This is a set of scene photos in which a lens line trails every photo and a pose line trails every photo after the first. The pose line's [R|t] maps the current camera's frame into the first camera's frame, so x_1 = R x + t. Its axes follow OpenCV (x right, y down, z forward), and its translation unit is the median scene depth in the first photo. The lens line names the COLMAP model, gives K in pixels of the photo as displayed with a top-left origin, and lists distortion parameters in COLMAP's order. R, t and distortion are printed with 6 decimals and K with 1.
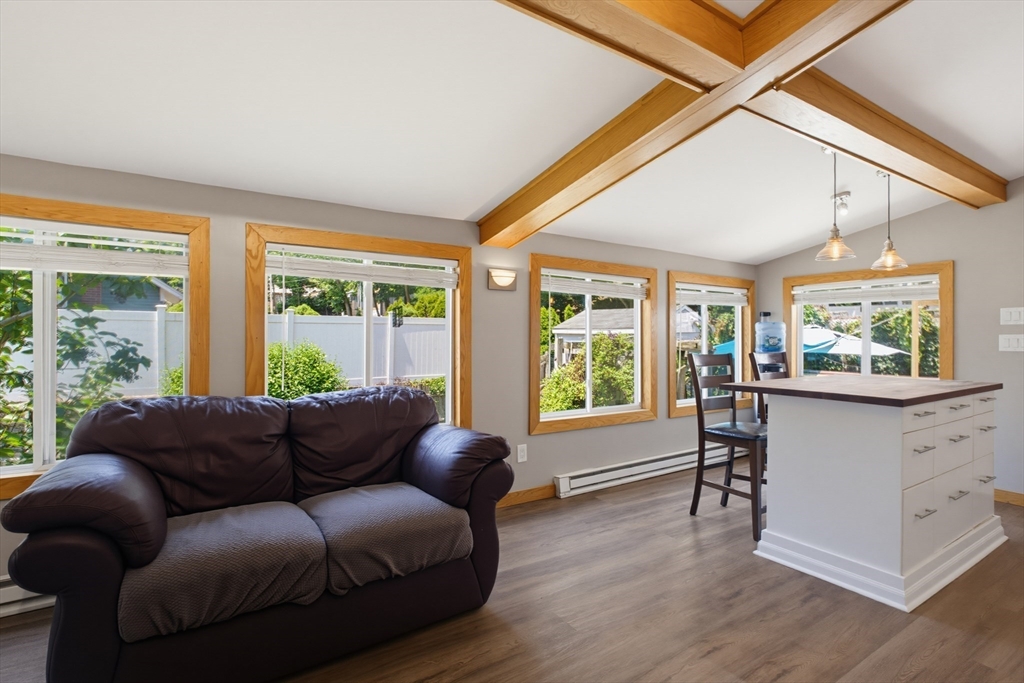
lens RADIAL K [[502.9, 0, 511.9], [0, 502.9, 340.2], [0, 0, 1]] dist [-0.003744, 0.002677]
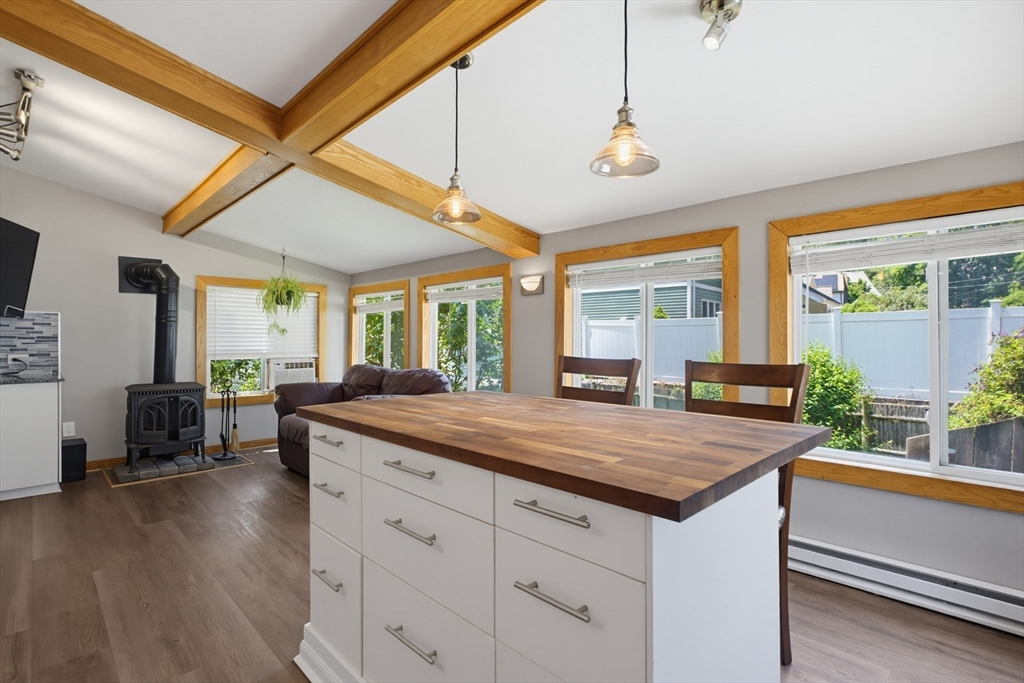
lens RADIAL K [[502.9, 0, 515.6], [0, 502.9, 337.7], [0, 0, 1]] dist [-0.003744, 0.002677]
pose [[0.192934, -0.007307, -0.981185, 1.014119], [-0.000273, 0.999972, -0.007500, 0.003828], [0.981212, 0.001715, 0.192926, 0.719010]]
